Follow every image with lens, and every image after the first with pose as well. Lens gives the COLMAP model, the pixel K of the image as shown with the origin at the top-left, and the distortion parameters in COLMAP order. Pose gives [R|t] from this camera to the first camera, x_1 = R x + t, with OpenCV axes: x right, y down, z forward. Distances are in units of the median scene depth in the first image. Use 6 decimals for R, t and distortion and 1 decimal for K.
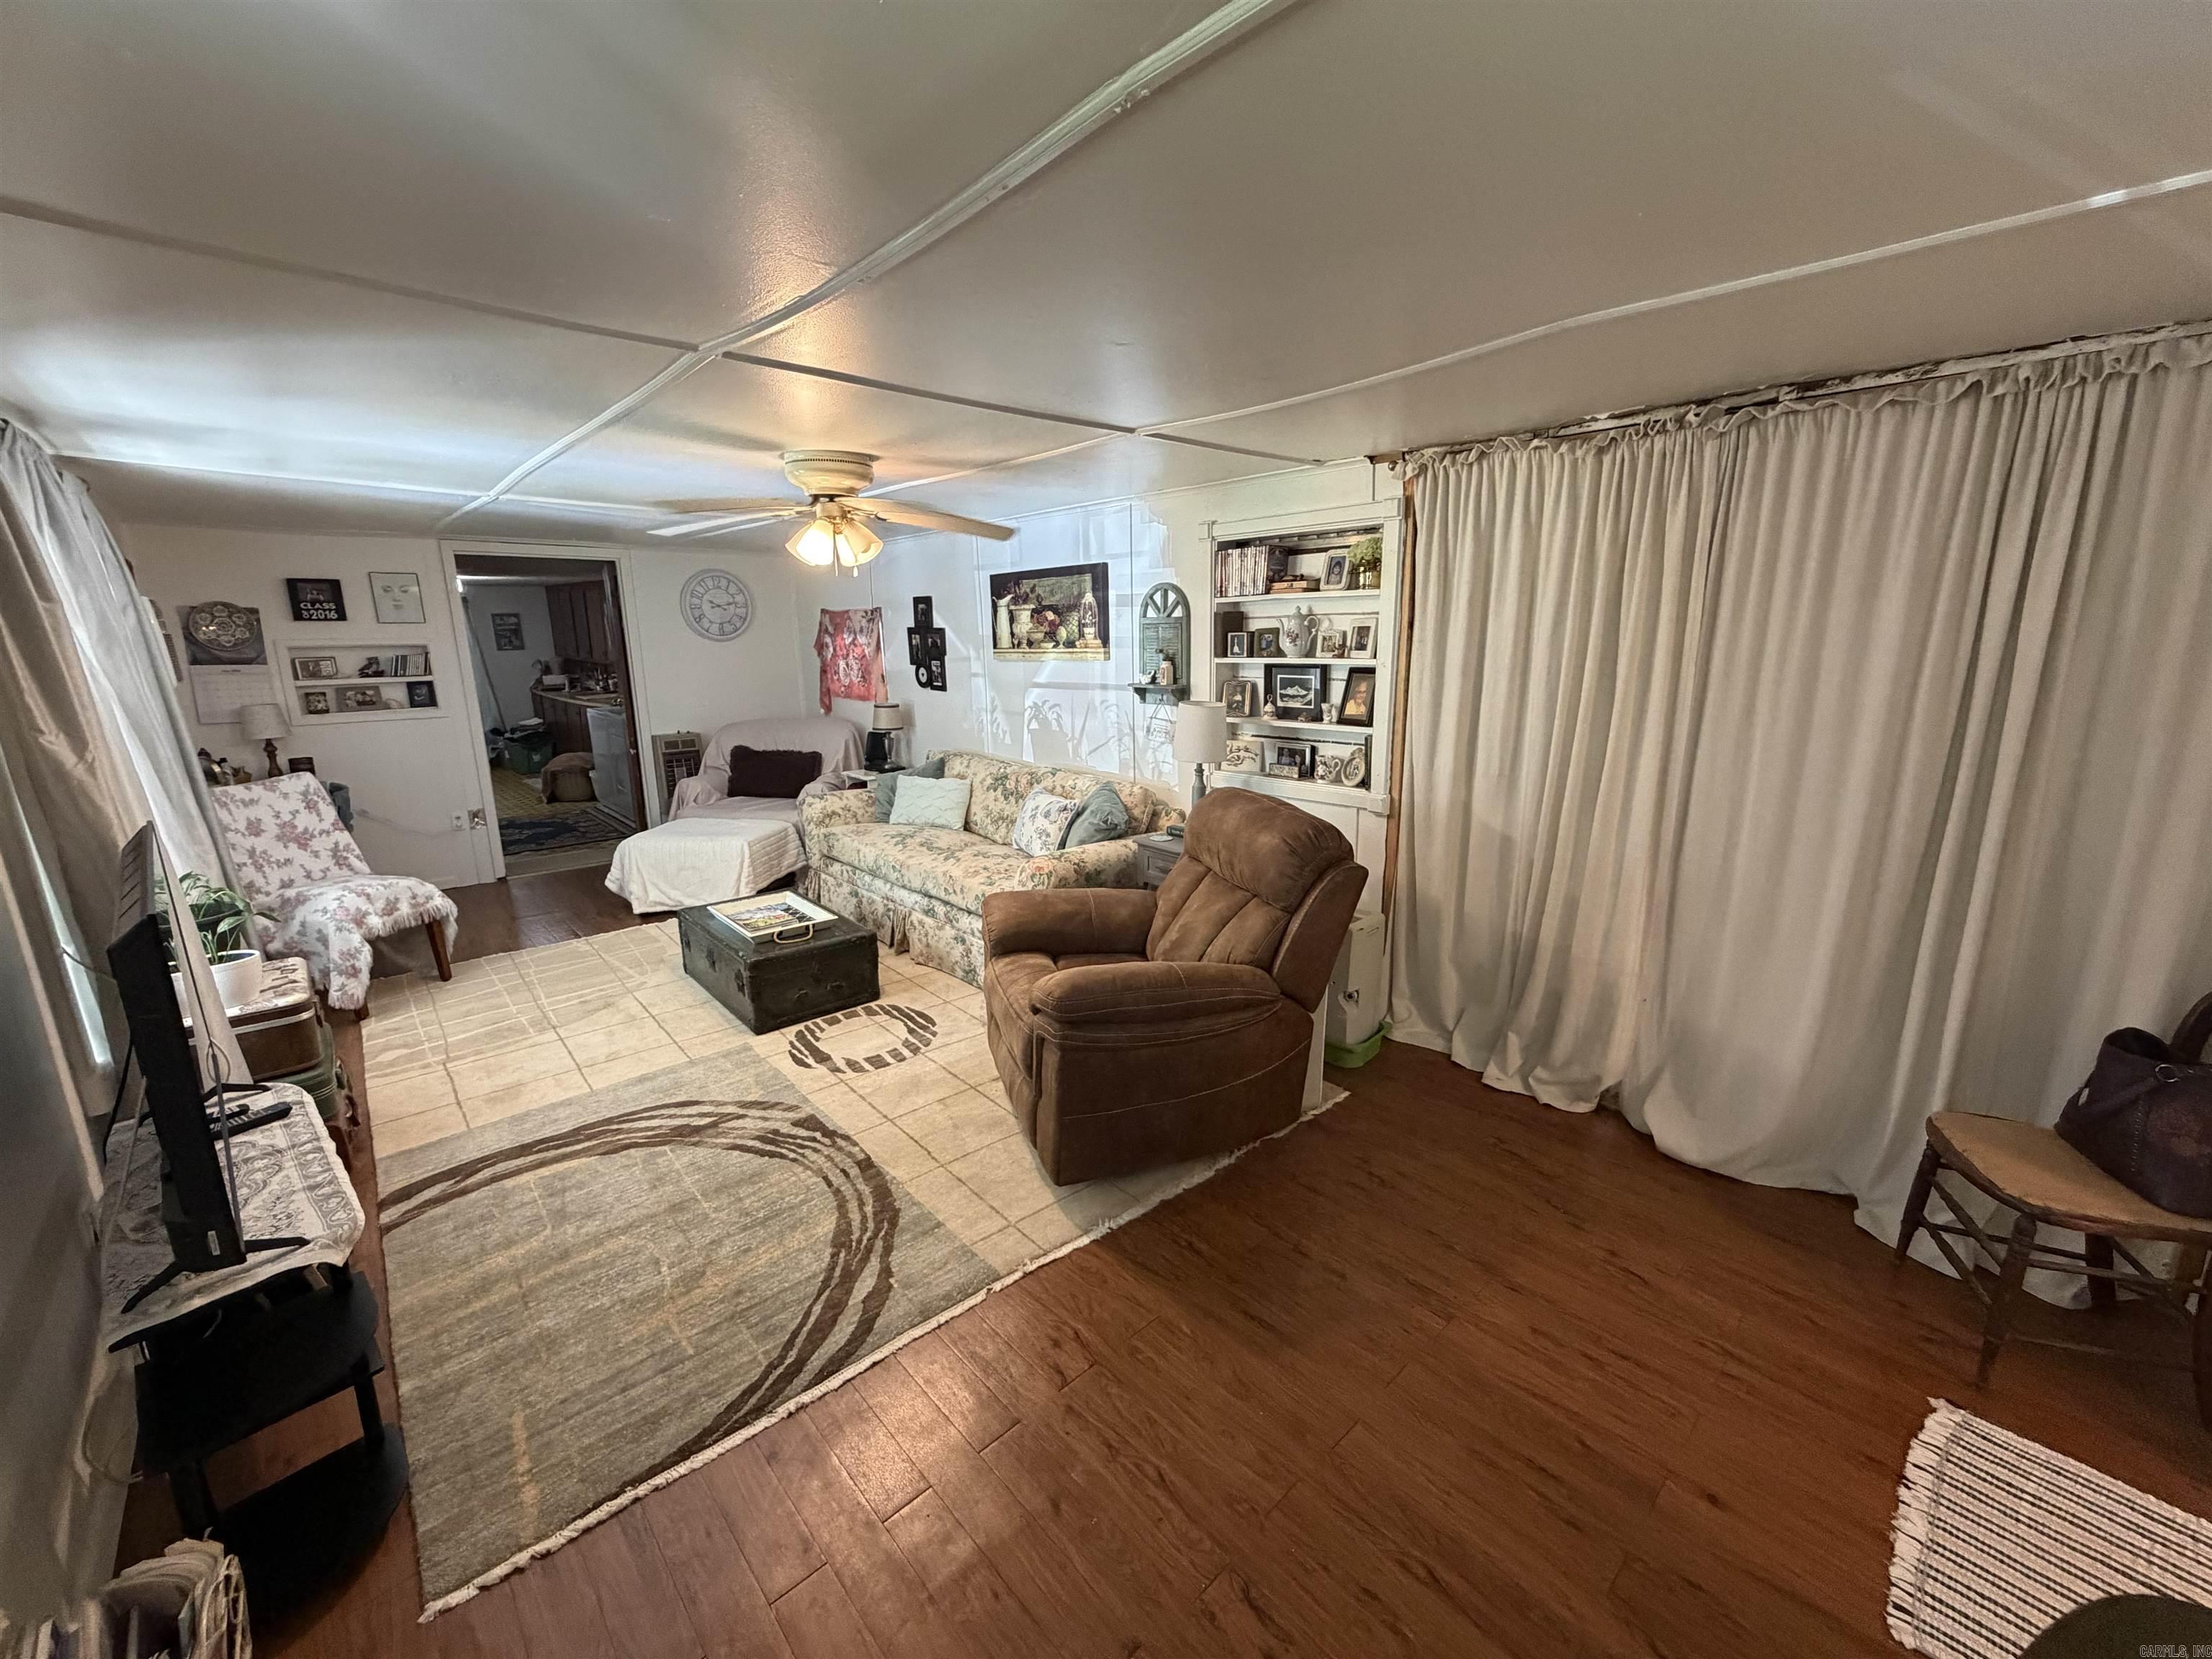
lens RADIAL K [[882.4, 0, 1098.3], [0, 882.4, 824.2], [0, 0, 1]] dist [-0.000567, 0.000001]
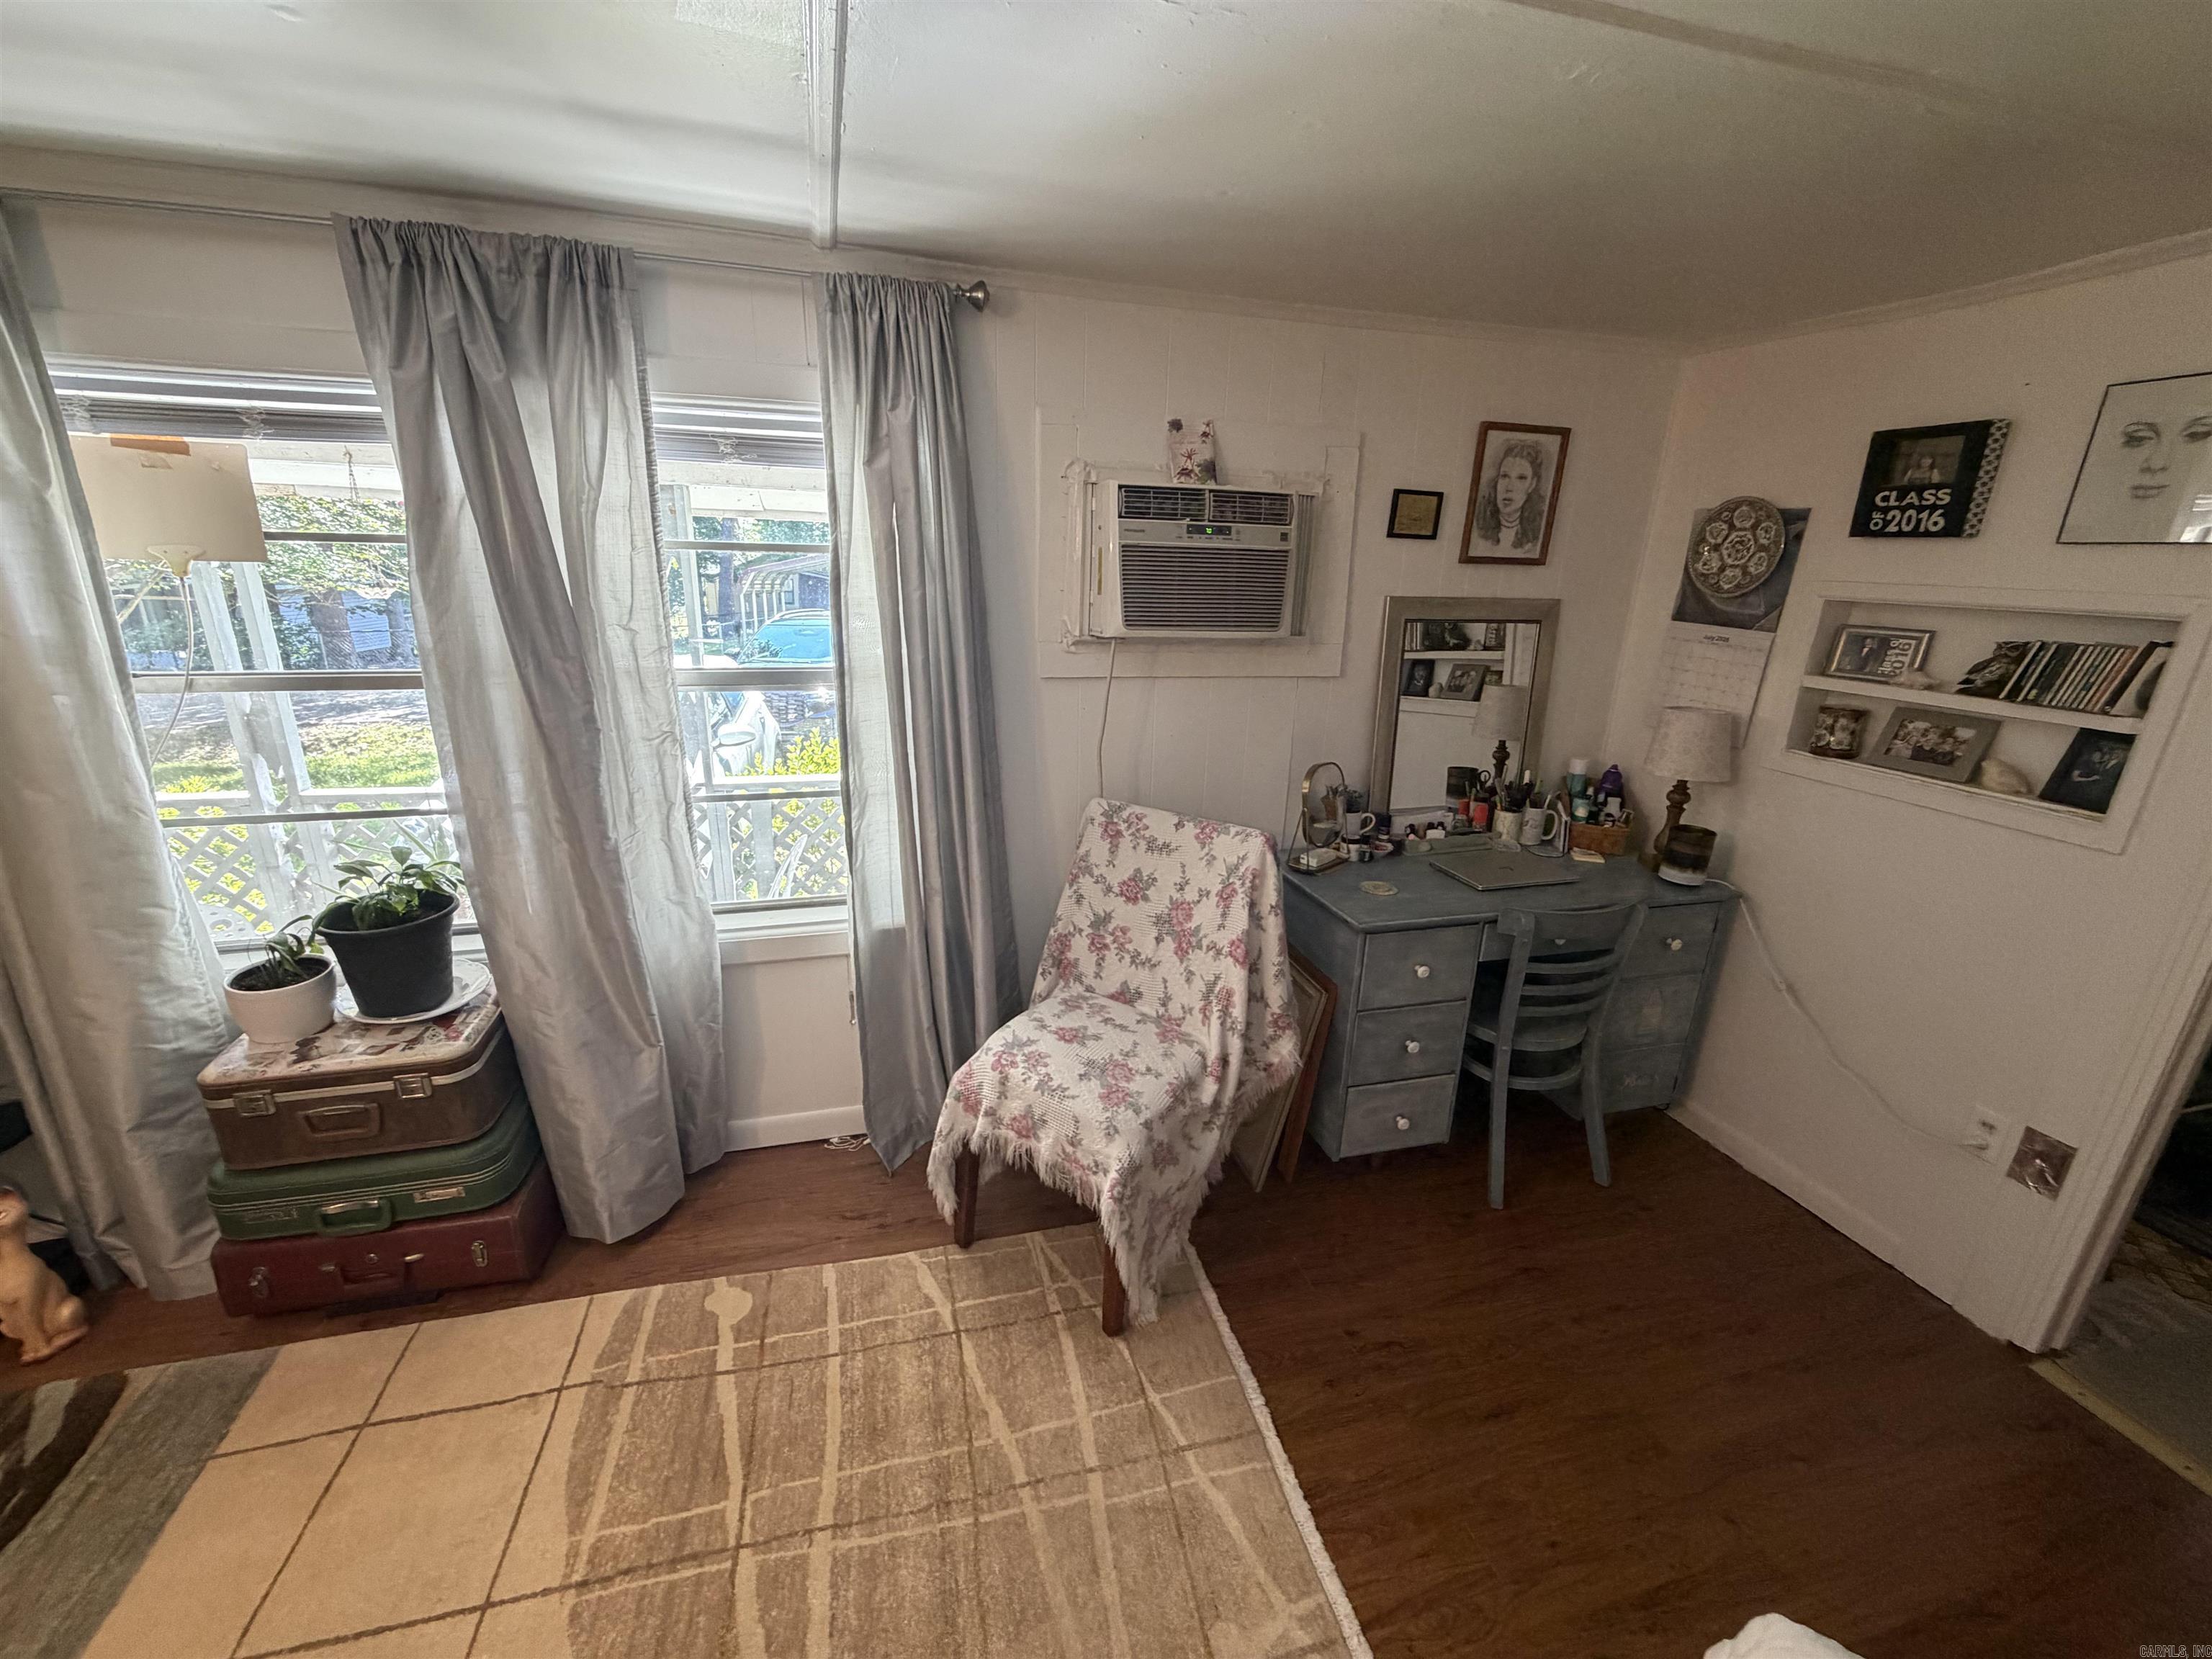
lens RADIAL K [[882.4, 0, 1098.3], [0, 882.4, 824.2], [0, 0, 1]] dist [-0.000567, 0.000001]
pose [[-0.455834, 0.259951, -0.851259, -0.344590], [-0.220304, 0.893690, 0.390877, -0.189632], [0.862370, 0.365711, -0.350106, 0.869159]]
